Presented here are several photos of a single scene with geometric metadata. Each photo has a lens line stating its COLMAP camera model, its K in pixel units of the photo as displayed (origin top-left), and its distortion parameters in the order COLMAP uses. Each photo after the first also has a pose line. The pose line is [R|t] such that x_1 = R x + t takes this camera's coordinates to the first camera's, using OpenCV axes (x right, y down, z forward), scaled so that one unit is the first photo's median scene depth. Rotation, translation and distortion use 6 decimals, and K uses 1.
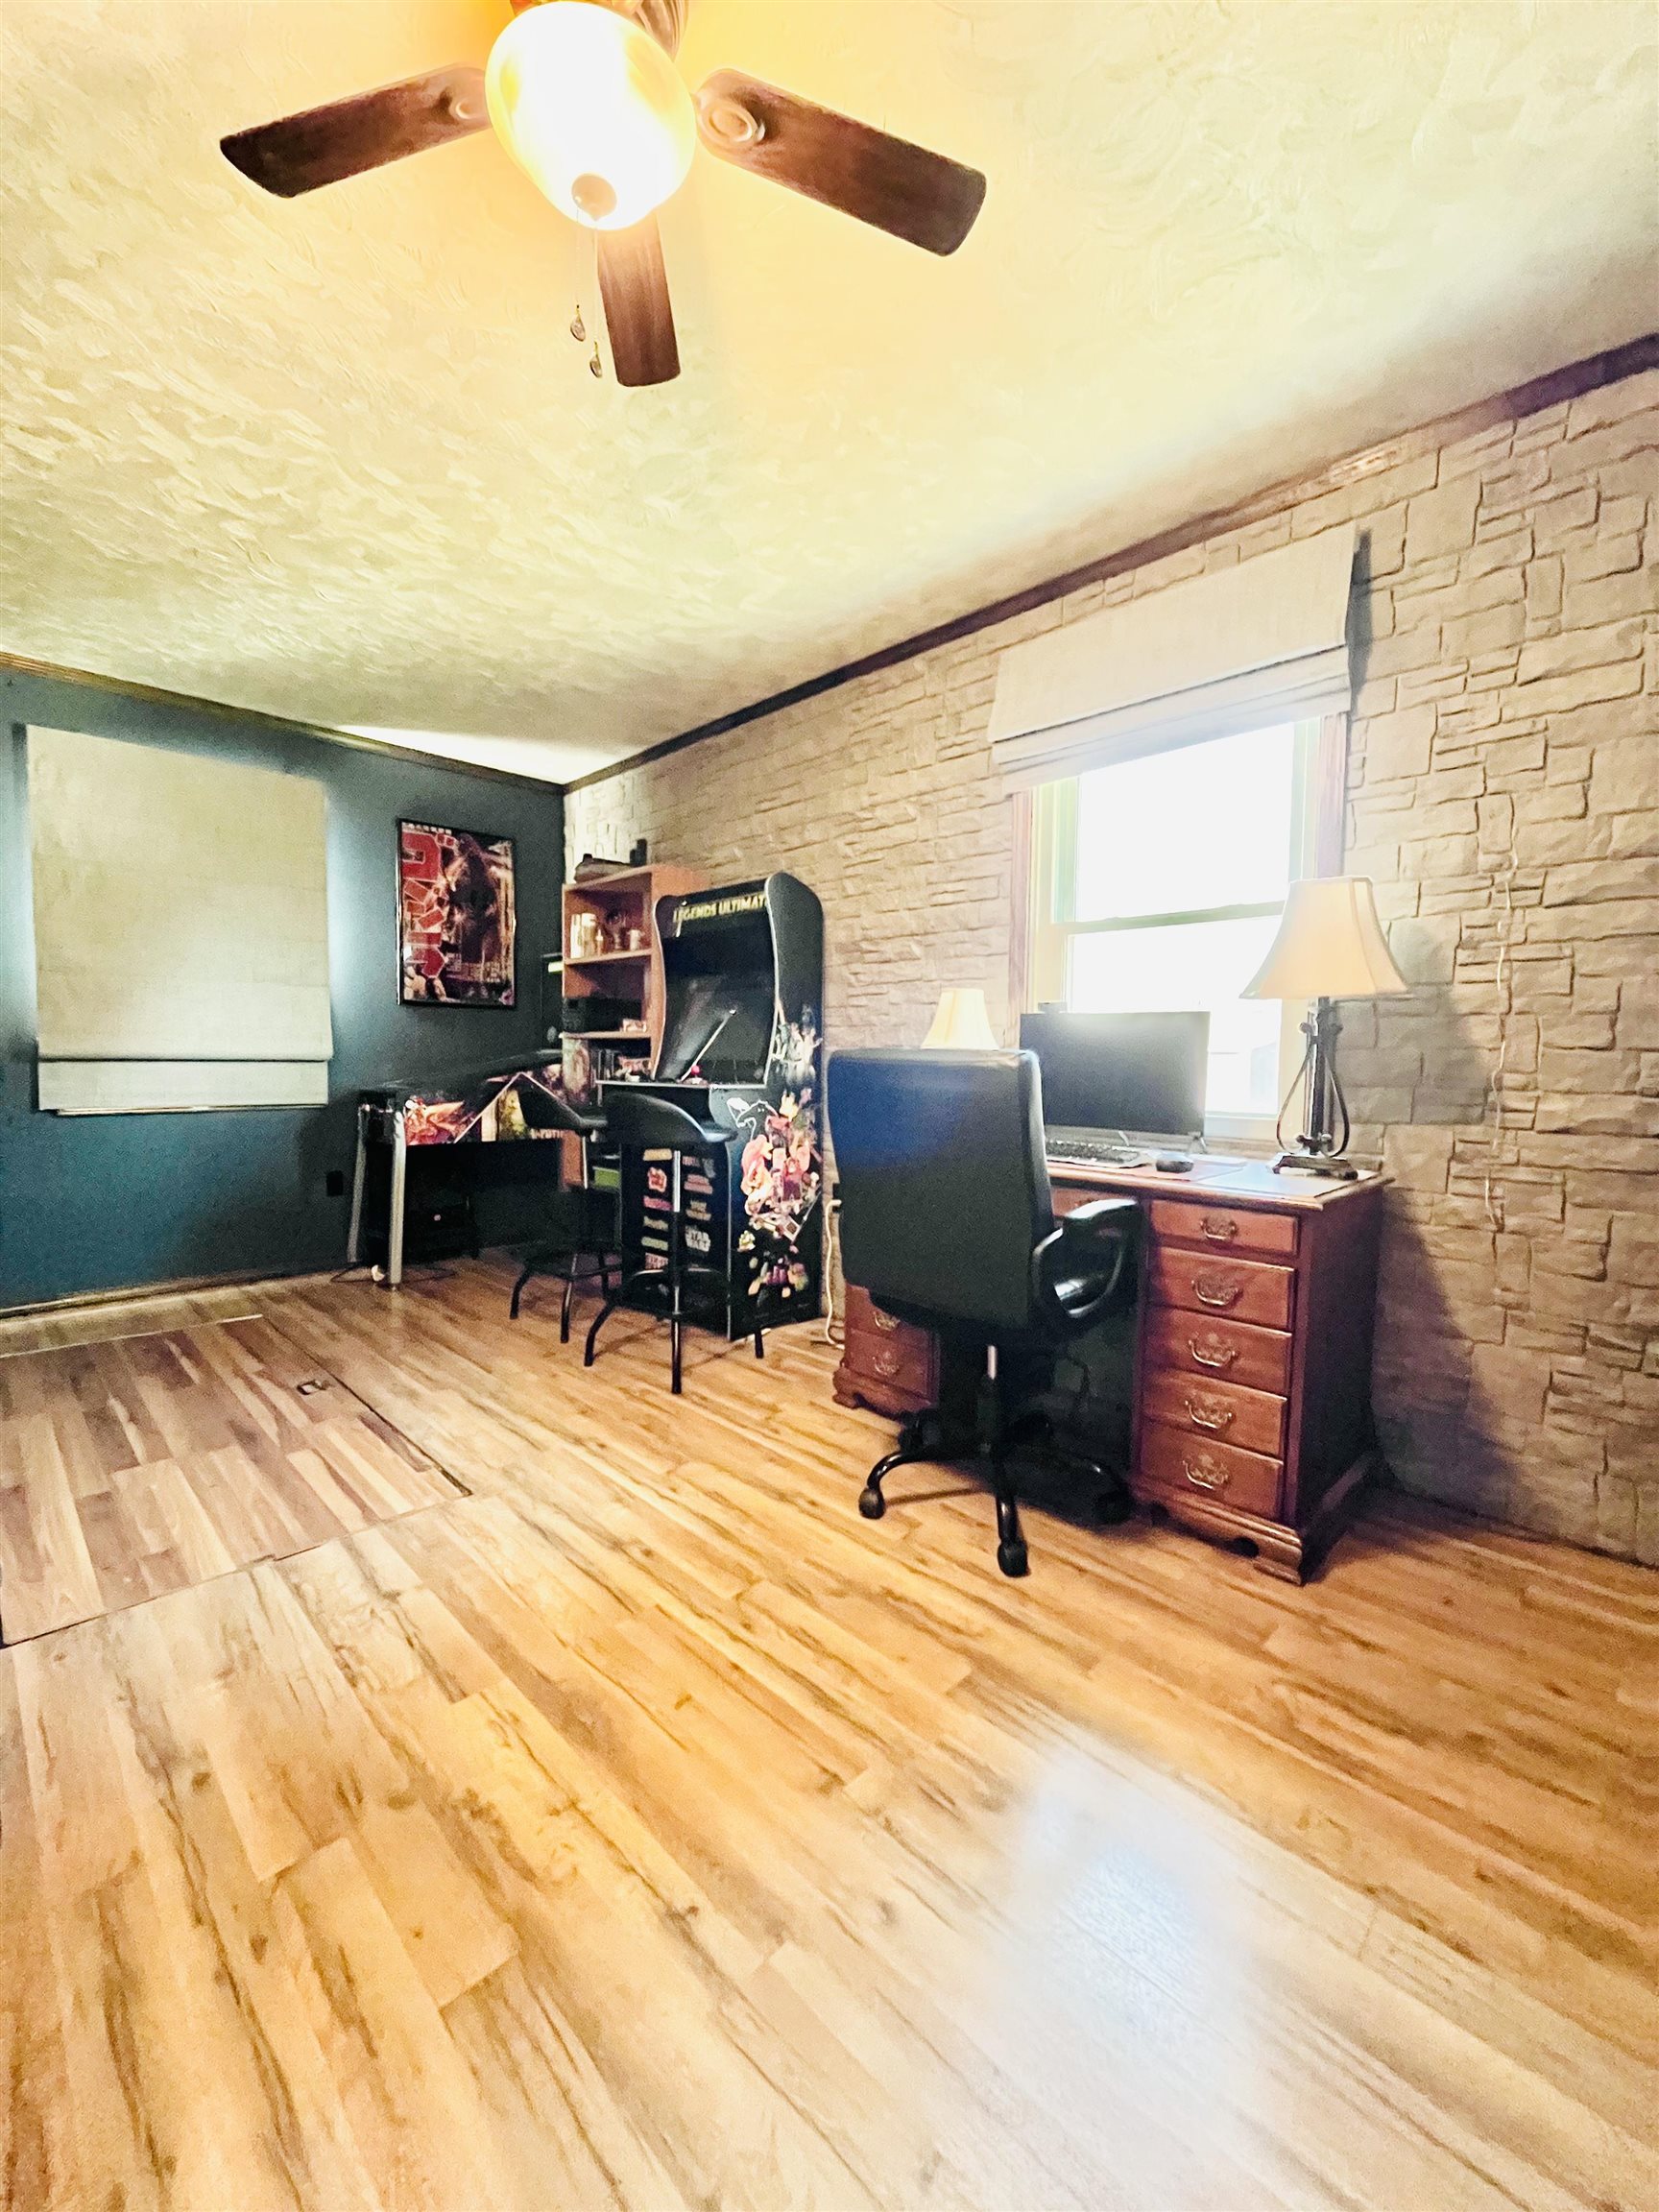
lens RADIAL K [[901.6, 0, 827.9], [0, 901.6, 1105.5], [0, 0, 1]] dist [-0.000191, -0.000800]
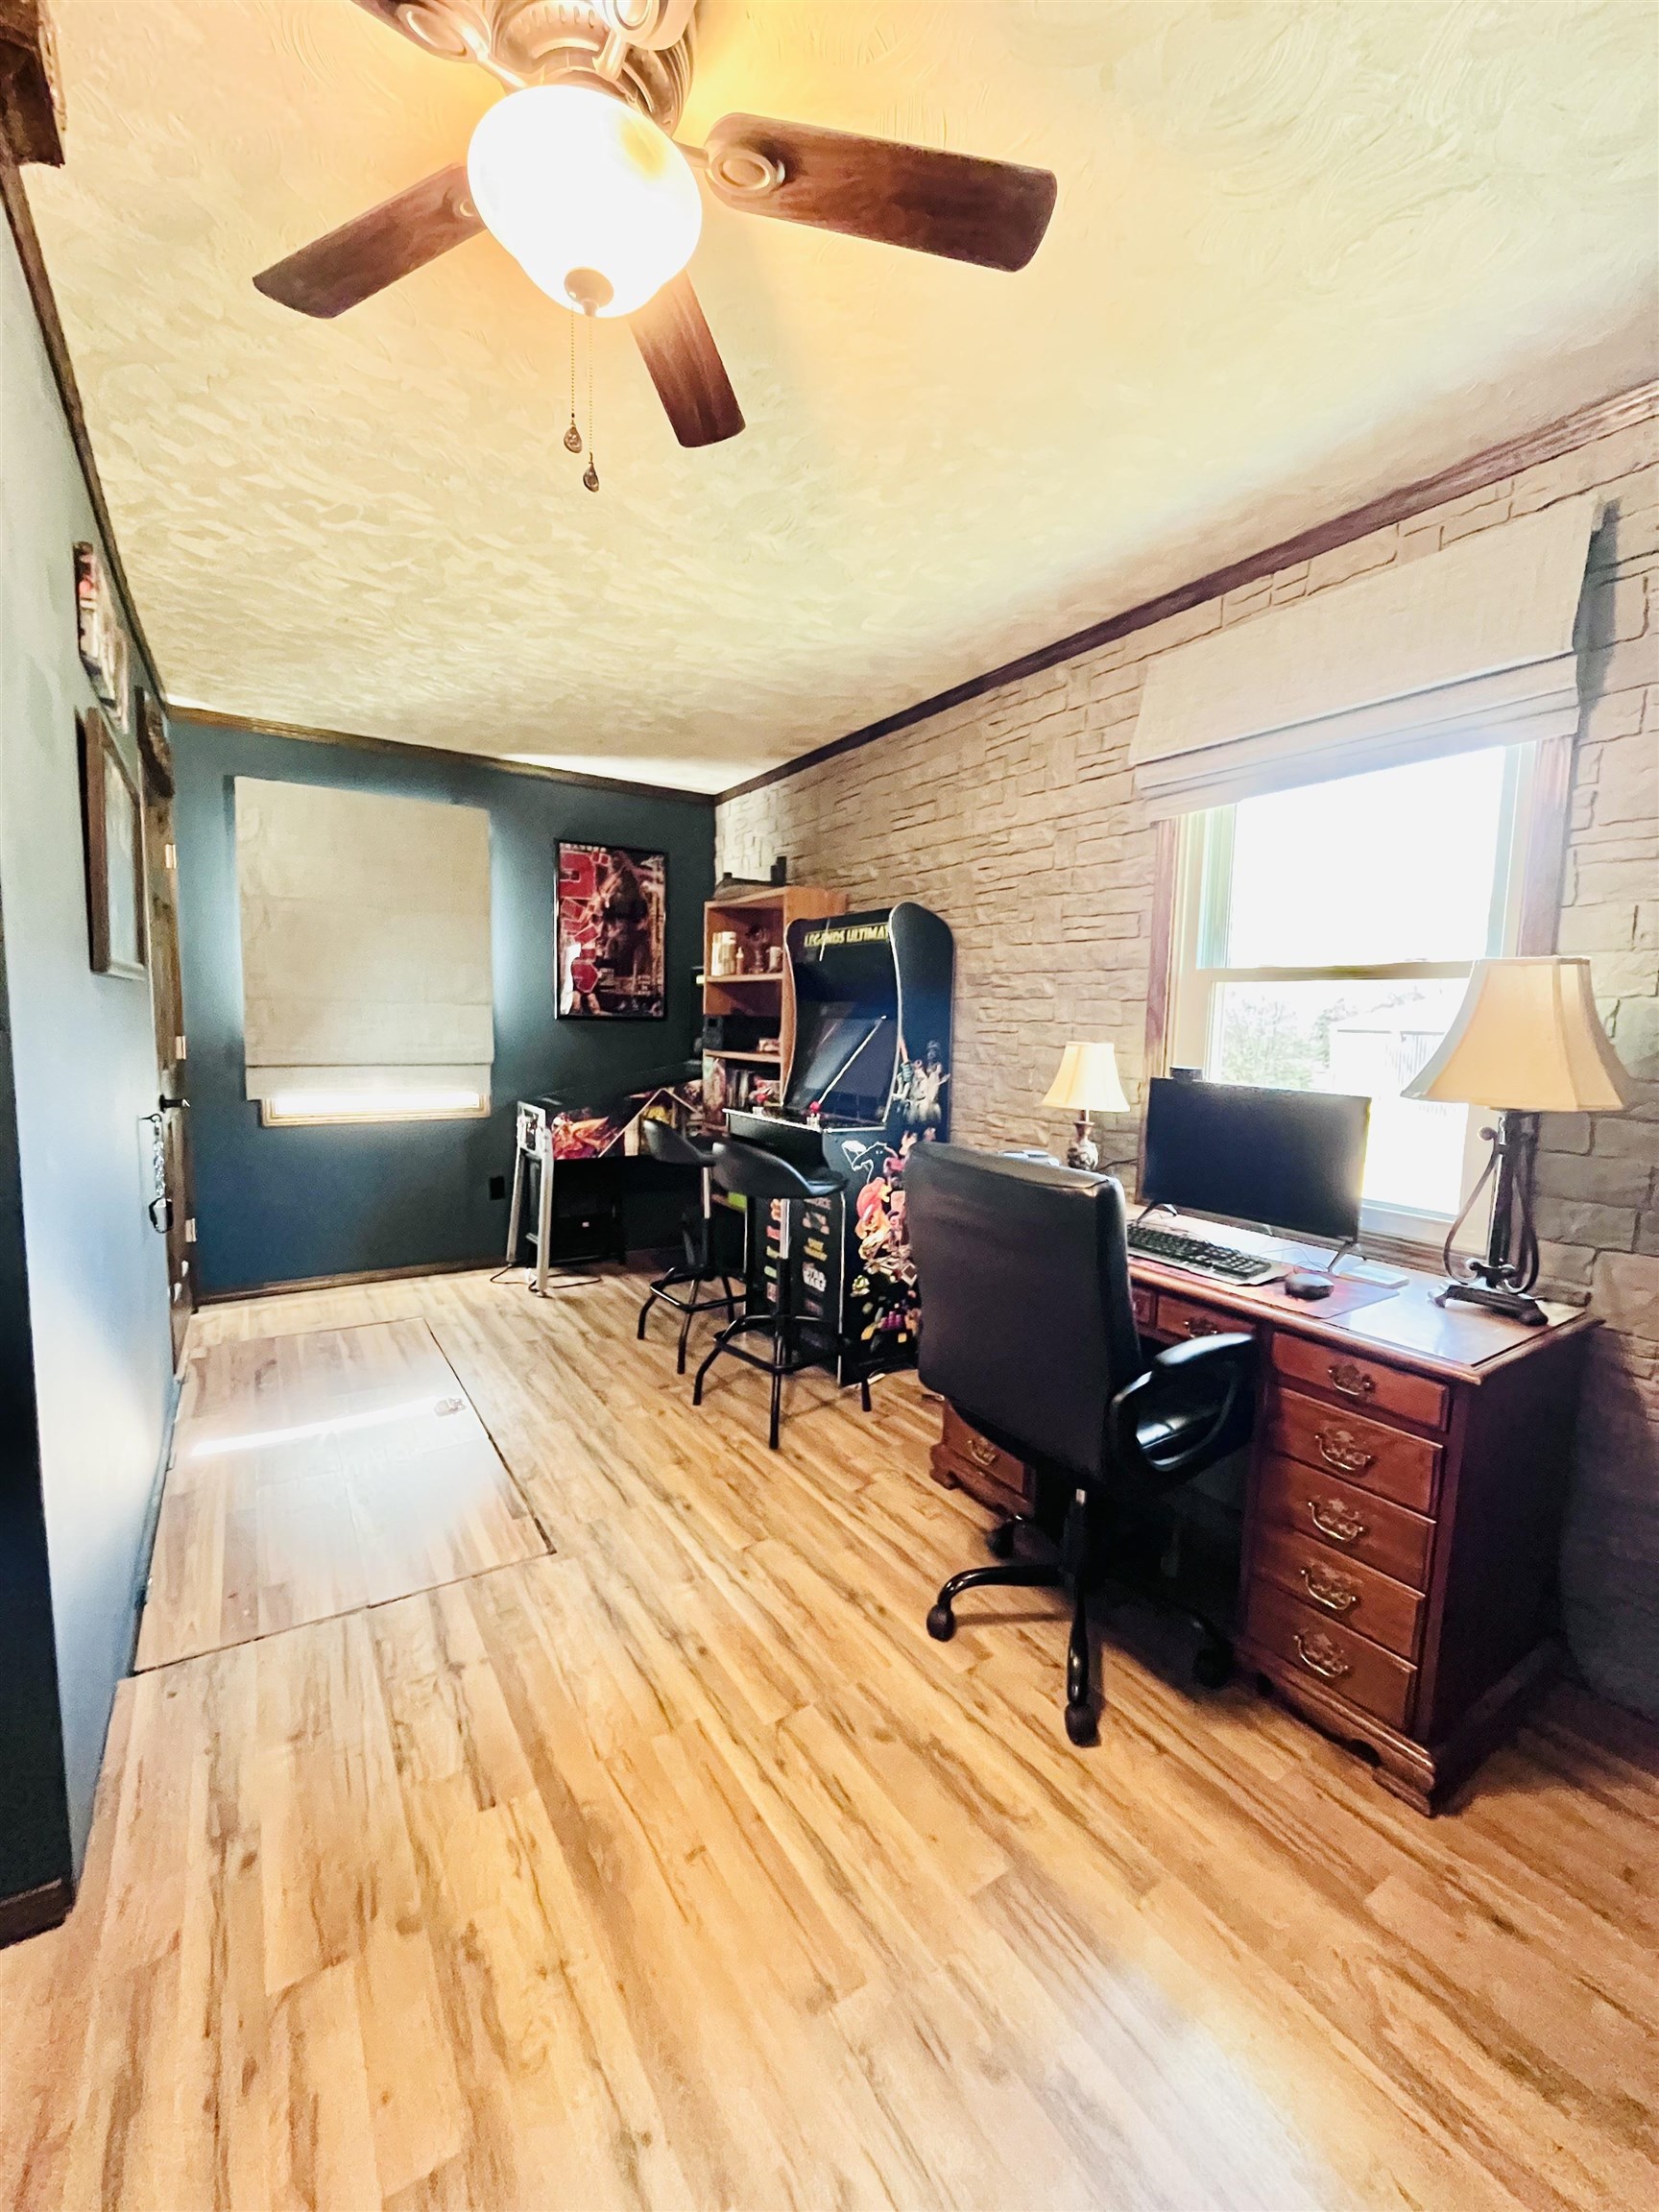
lens RADIAL K [[901.6, 0, 829.8], [0, 901.6, 1107.4], [0, 0, 1]] dist [-0.000191, -0.000800]
pose [[0.979063, 0.031756, -0.201066, 0.104026], [-0.023580, 0.998800, 0.042931, -0.129143], [0.202188, -0.037291, 0.978637, 0.073550]]
